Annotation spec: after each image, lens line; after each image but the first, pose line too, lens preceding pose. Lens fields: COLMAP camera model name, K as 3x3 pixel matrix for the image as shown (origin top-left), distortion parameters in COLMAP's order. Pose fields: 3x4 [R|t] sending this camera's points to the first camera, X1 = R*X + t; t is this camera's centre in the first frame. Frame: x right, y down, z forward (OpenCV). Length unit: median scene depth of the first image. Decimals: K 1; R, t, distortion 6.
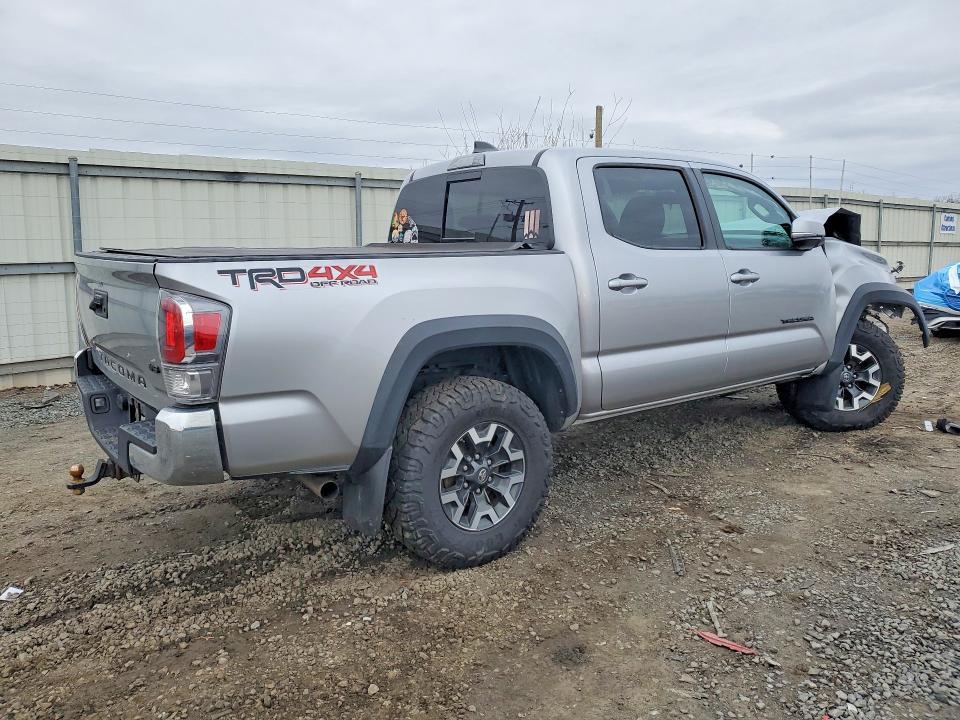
lens RADIAL K [[749.7, 0, 476.2], [0, 749.7, 364.8], [0, 0, 1]] dist [0.037812, -0.000271]
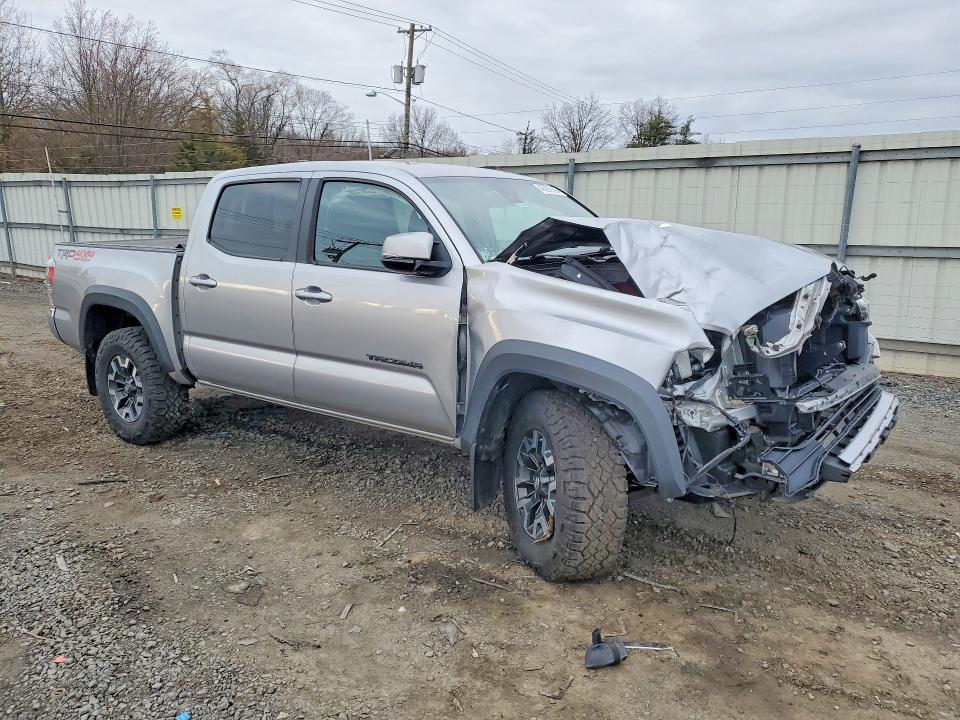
lens RADIAL K [[749.7, 0, 479.8], [0, 749.7, 360.4], [0, 0, 1]] dist [0.037812, -0.000271]
pose [[0.288536, 0.203098, -0.935680, 1.170063], [-0.165078, 0.973162, 0.160329, -0.198485], [0.943131, 0.108200, 0.314320, 0.816926]]
